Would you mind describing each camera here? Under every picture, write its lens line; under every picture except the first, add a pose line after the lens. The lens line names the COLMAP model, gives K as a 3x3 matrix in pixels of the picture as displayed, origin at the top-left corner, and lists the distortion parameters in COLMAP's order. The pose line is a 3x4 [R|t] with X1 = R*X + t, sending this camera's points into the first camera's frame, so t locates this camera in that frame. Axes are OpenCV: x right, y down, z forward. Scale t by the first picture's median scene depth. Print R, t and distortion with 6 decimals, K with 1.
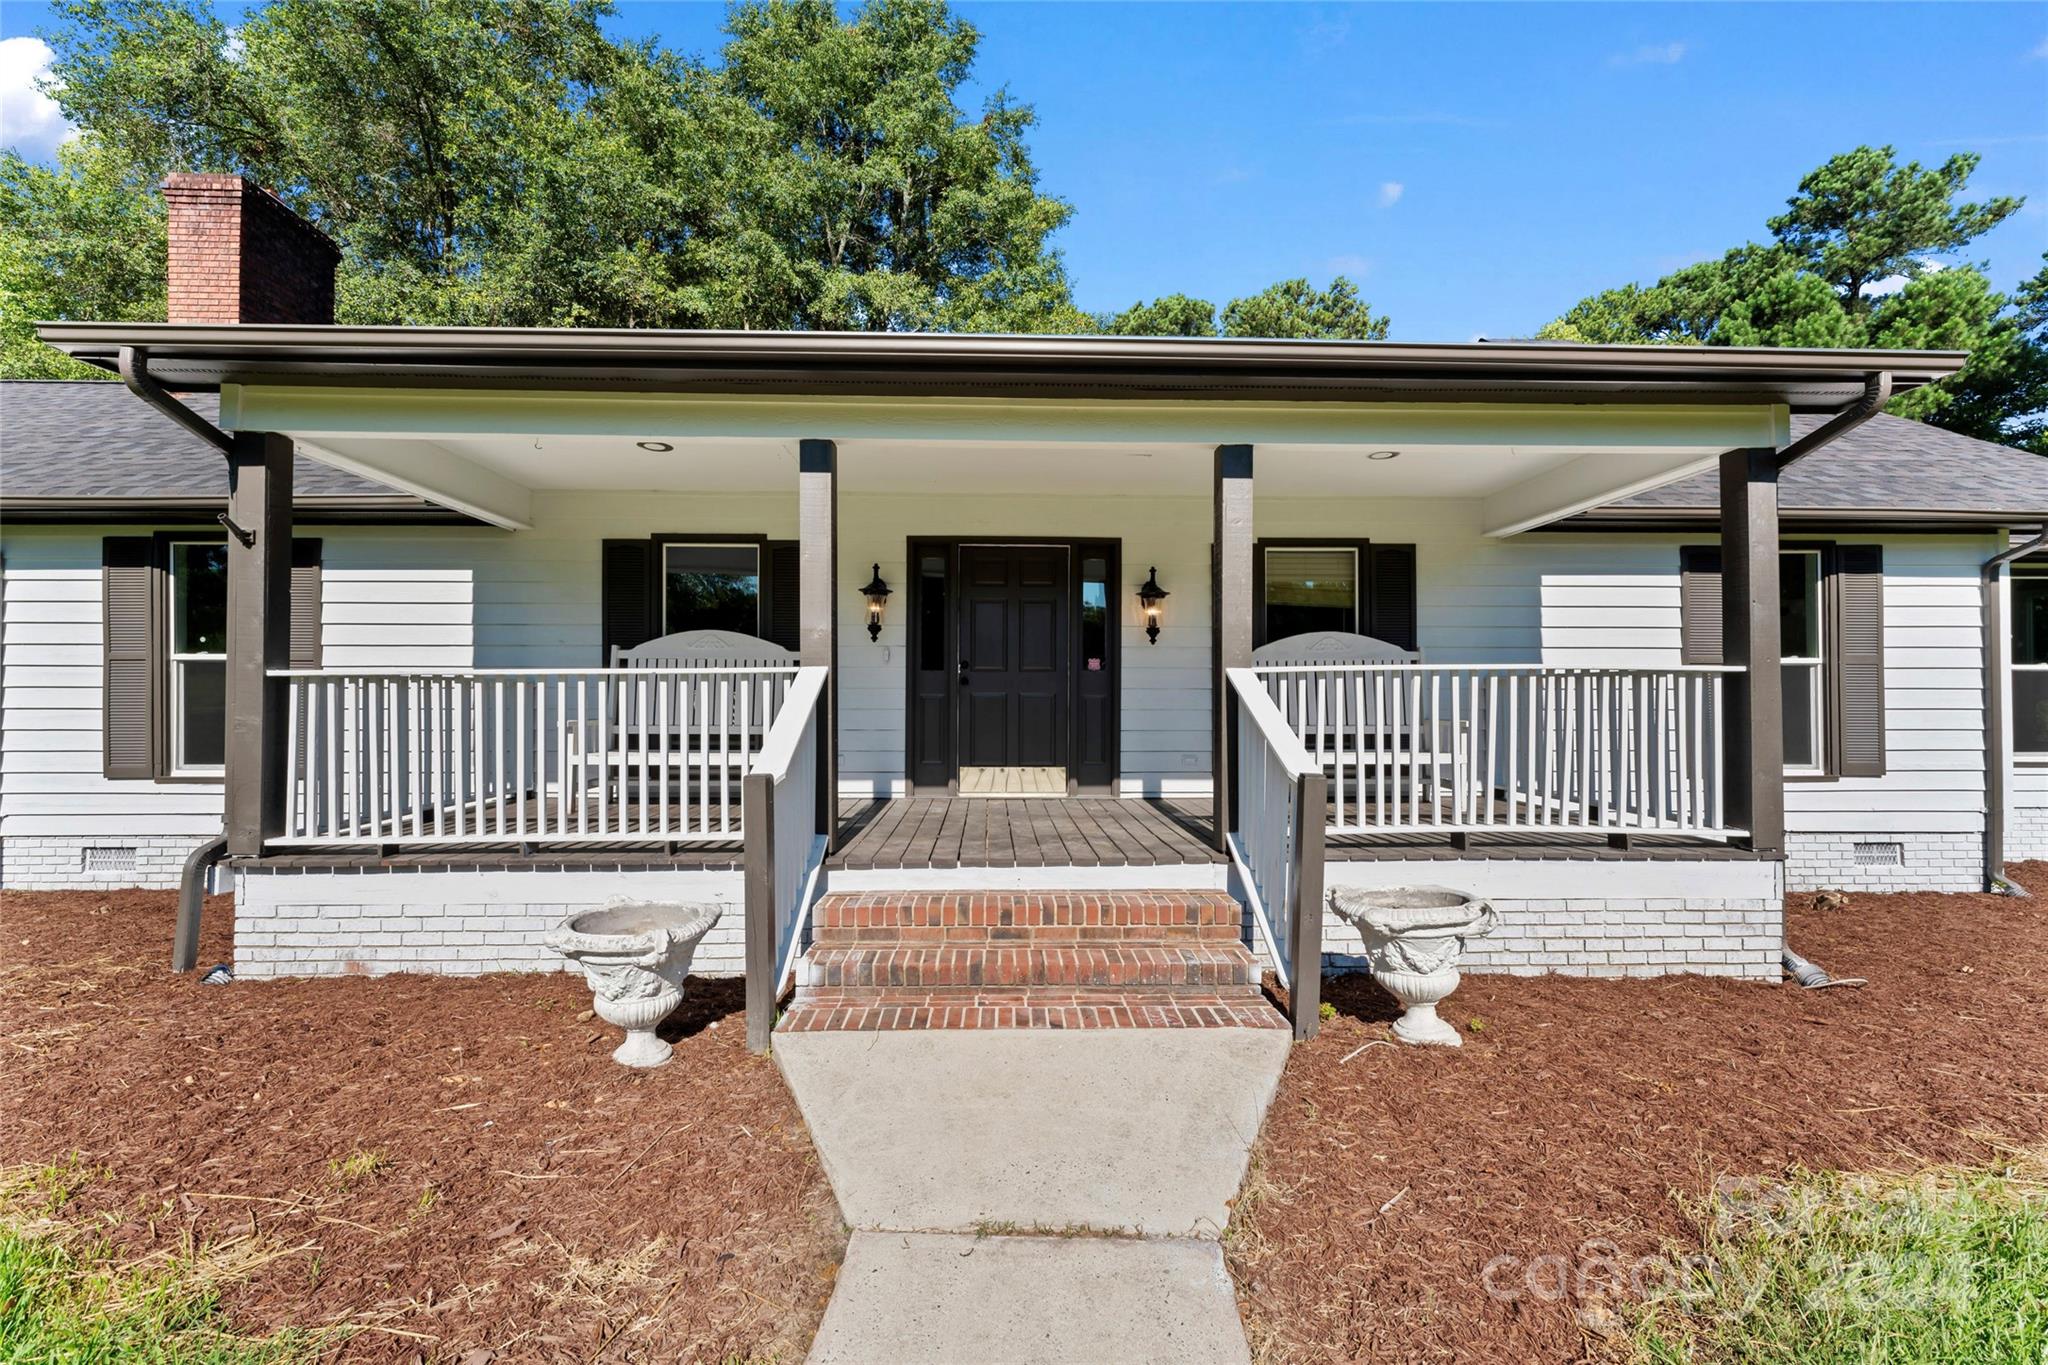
lens RADIAL K [[844.6, 0, 1028.4], [0, 844.6, 679.0], [0, 0, 1]] dist [-0.010788, 0.000440]
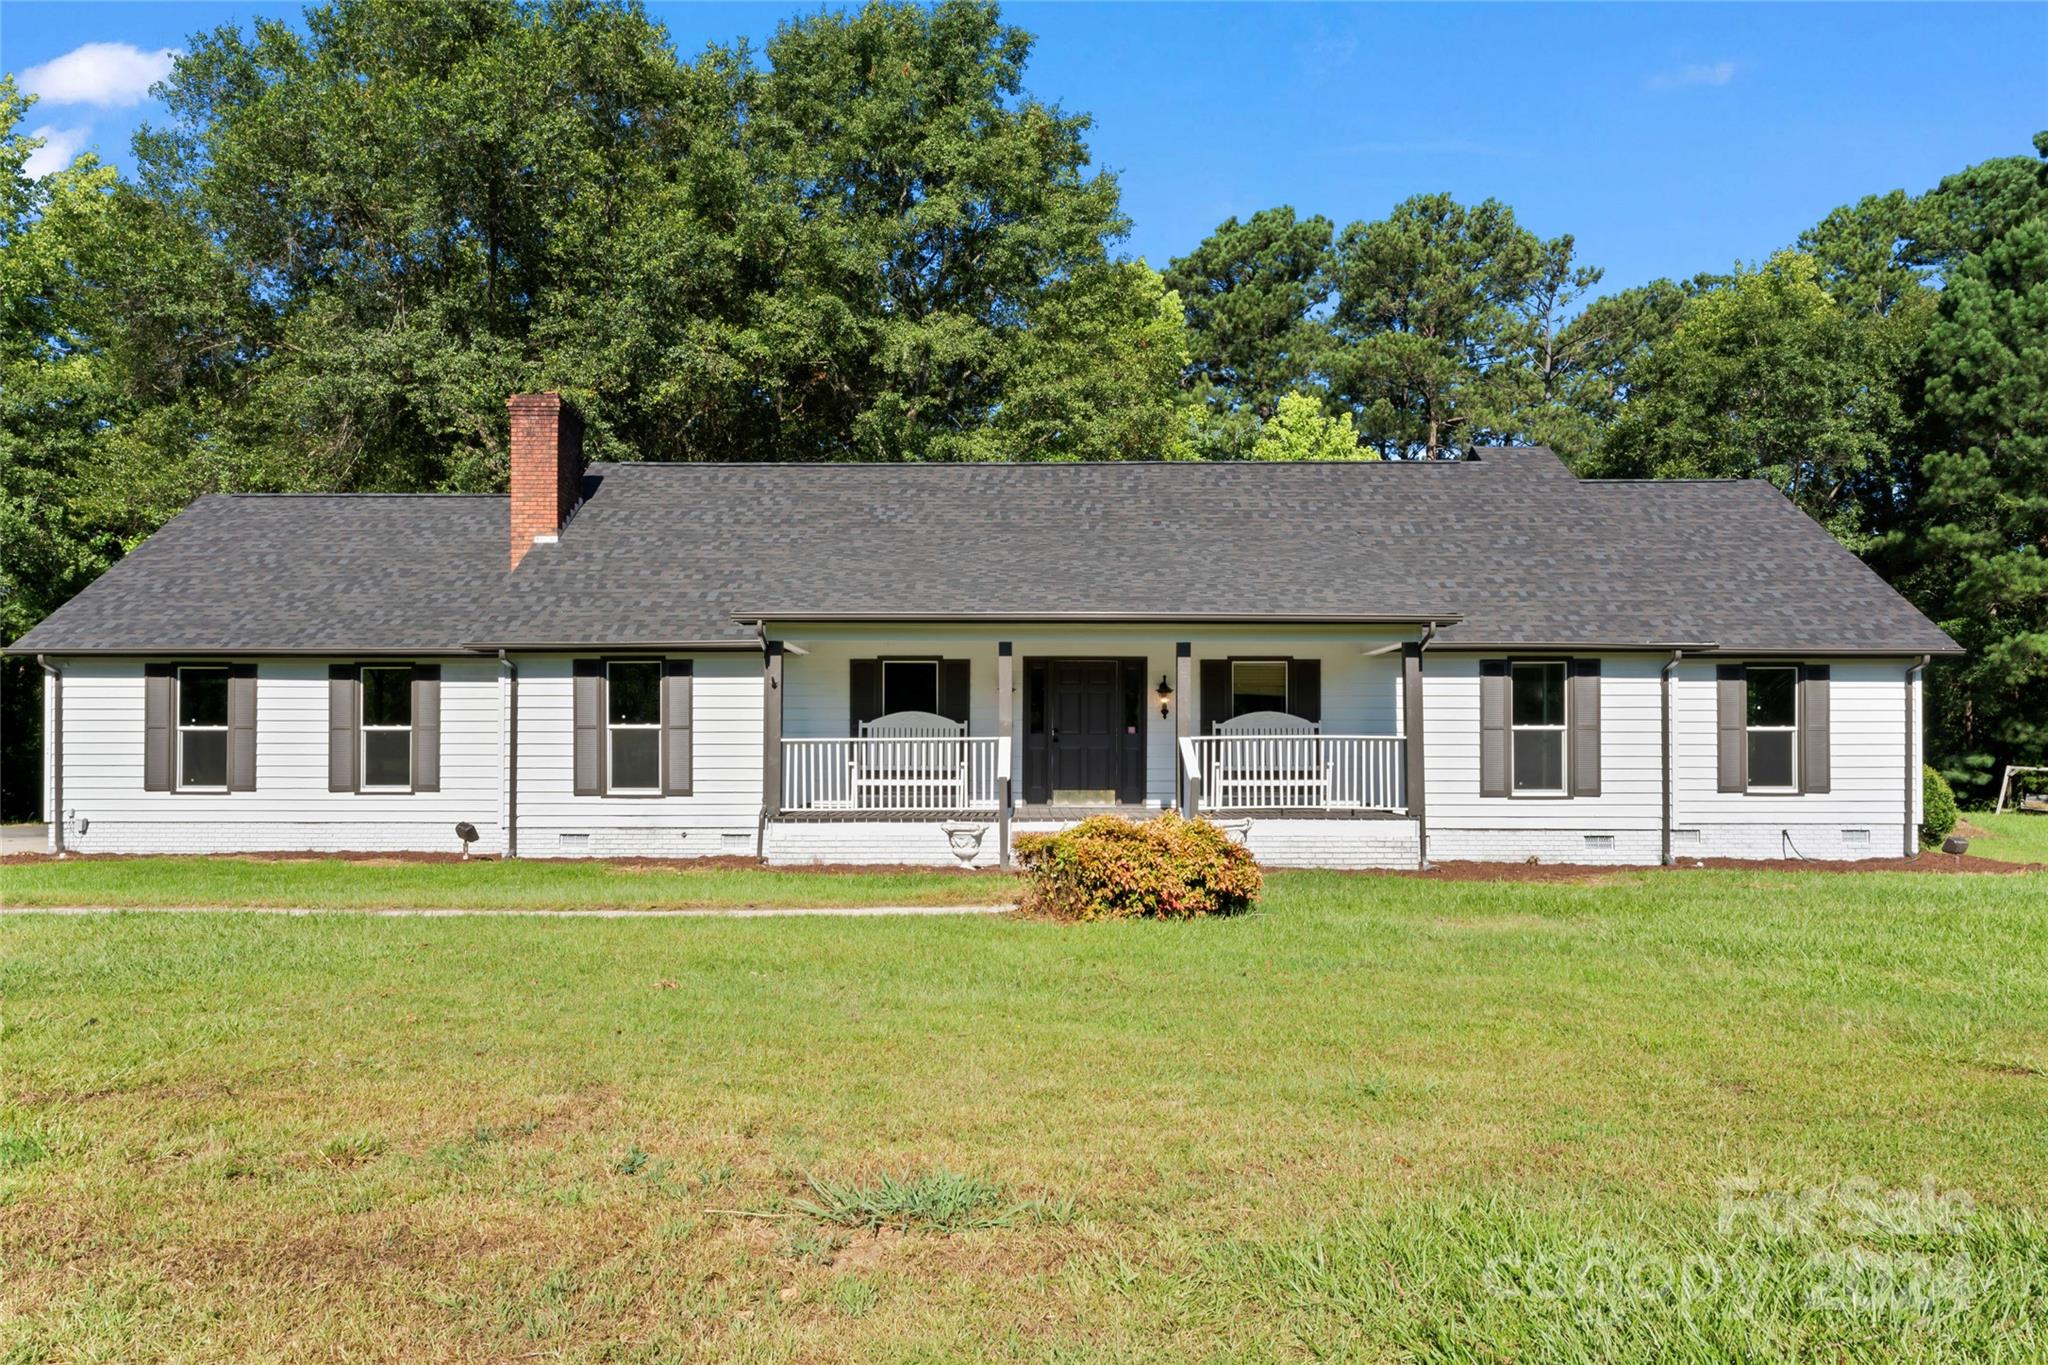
lens RADIAL K [[1380.3, 0, 1038.3], [0, 1380.3, 693.6], [0, 0, 1]] dist [-0.037432, 0.002396]
pose [[0.999613, -0.000977, -0.027785, -0.033265], [0.000386, 0.999773, -0.021292, -0.032442], [0.027800, 0.021273, 0.999387, -1.800279]]
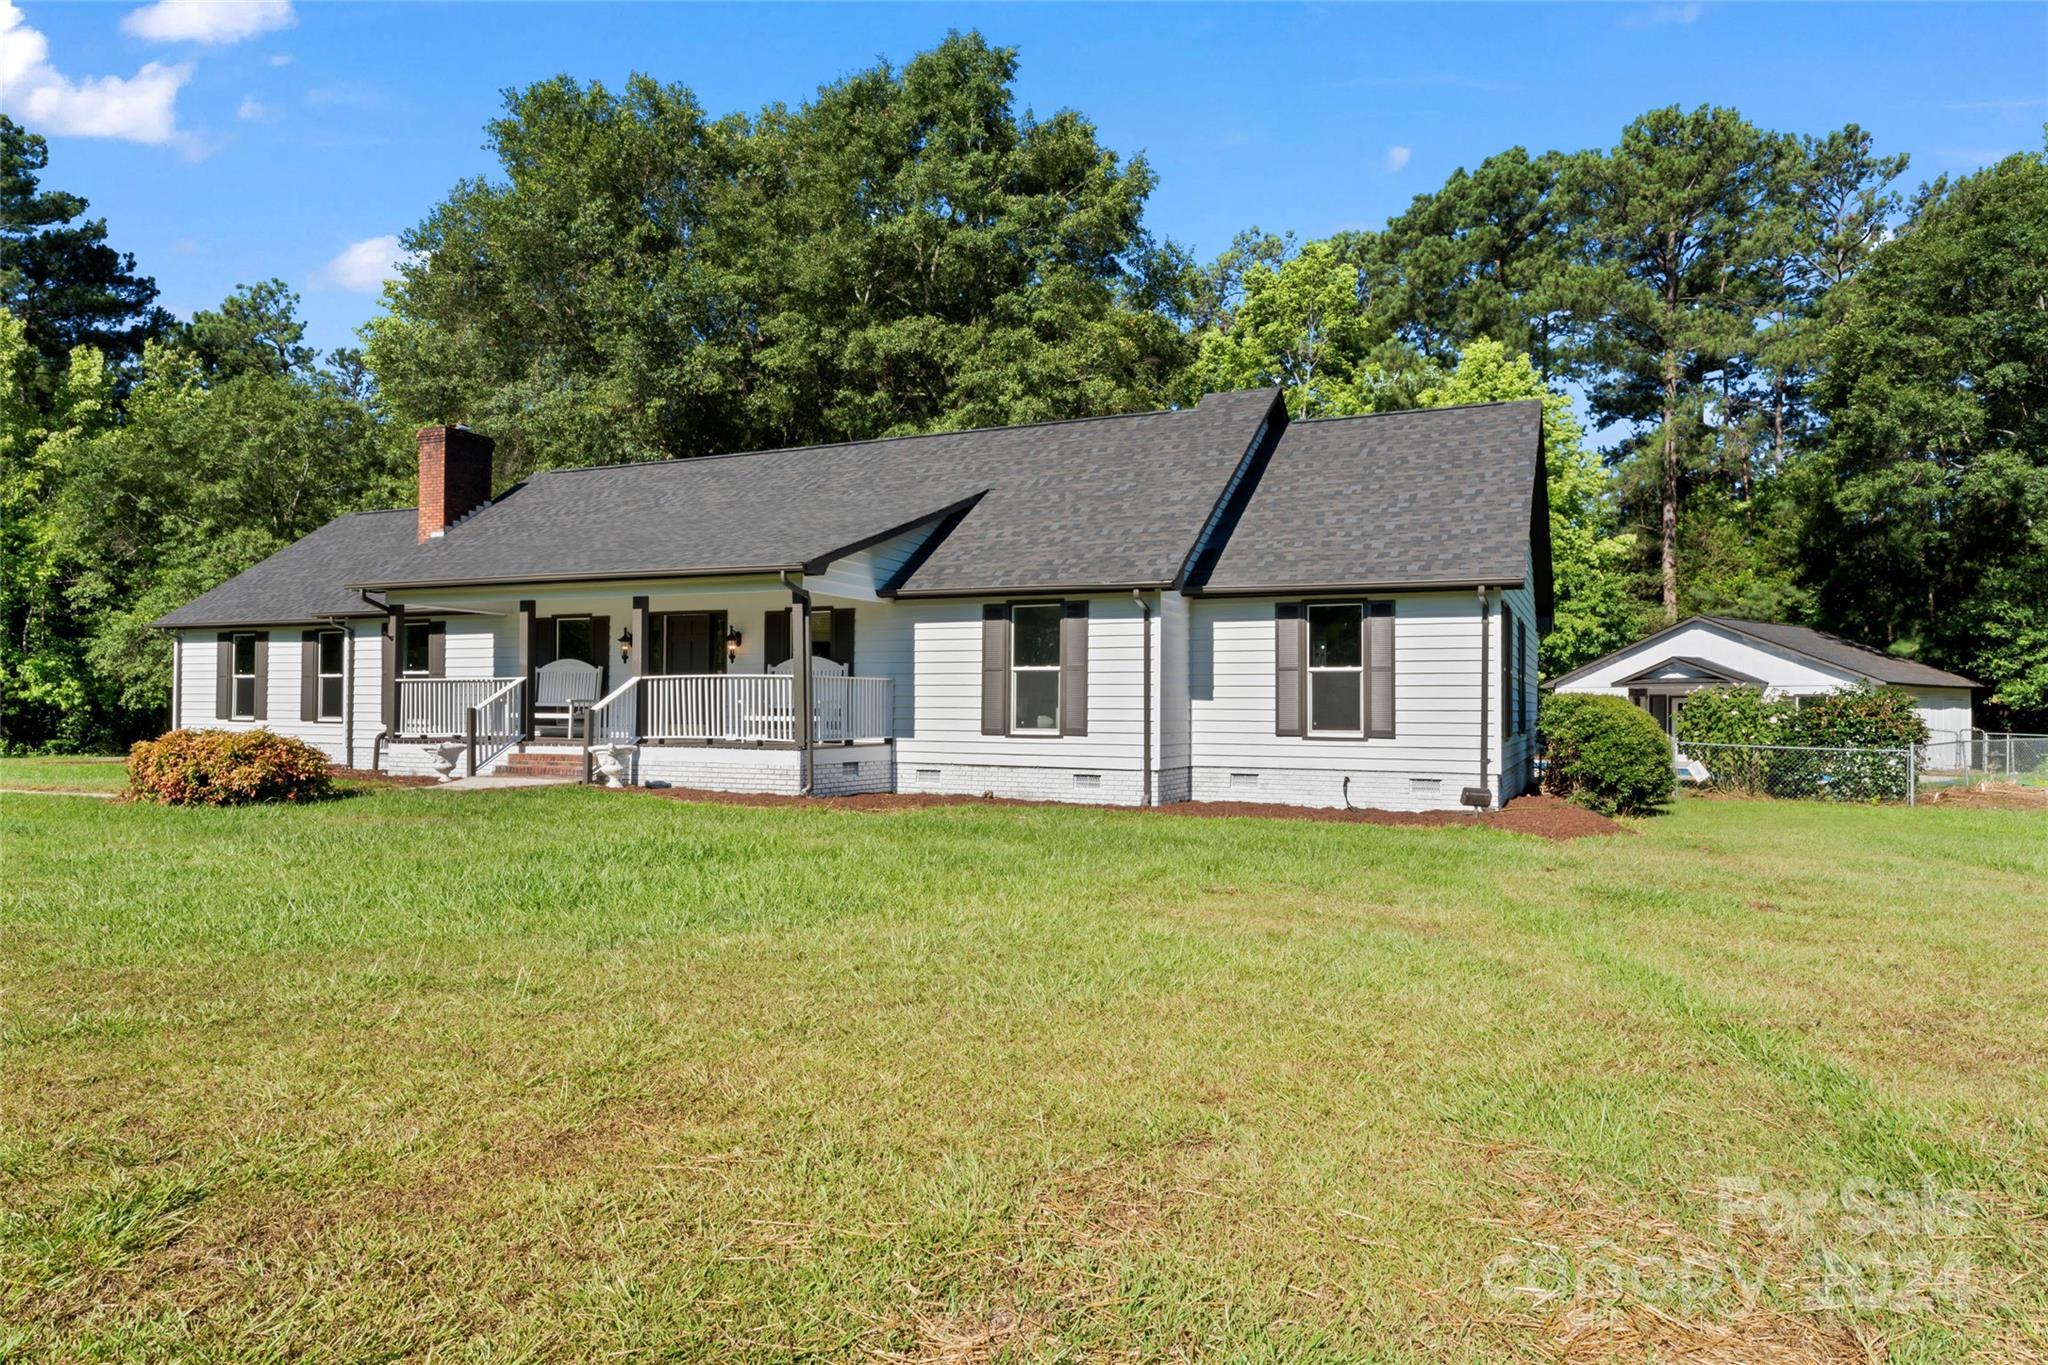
lens RADIAL K [[1204.1, 0, 1009.1], [0, 1204.1, 688.3], [0, 0, 1]] dist [-0.024573, -0.000386]
pose [[0.901477, -0.000033, -0.432827, 1.940490], [0.006658, 0.999883, 0.013789, -0.016357], [0.432776, -0.015312, 0.901371, -1.278838]]
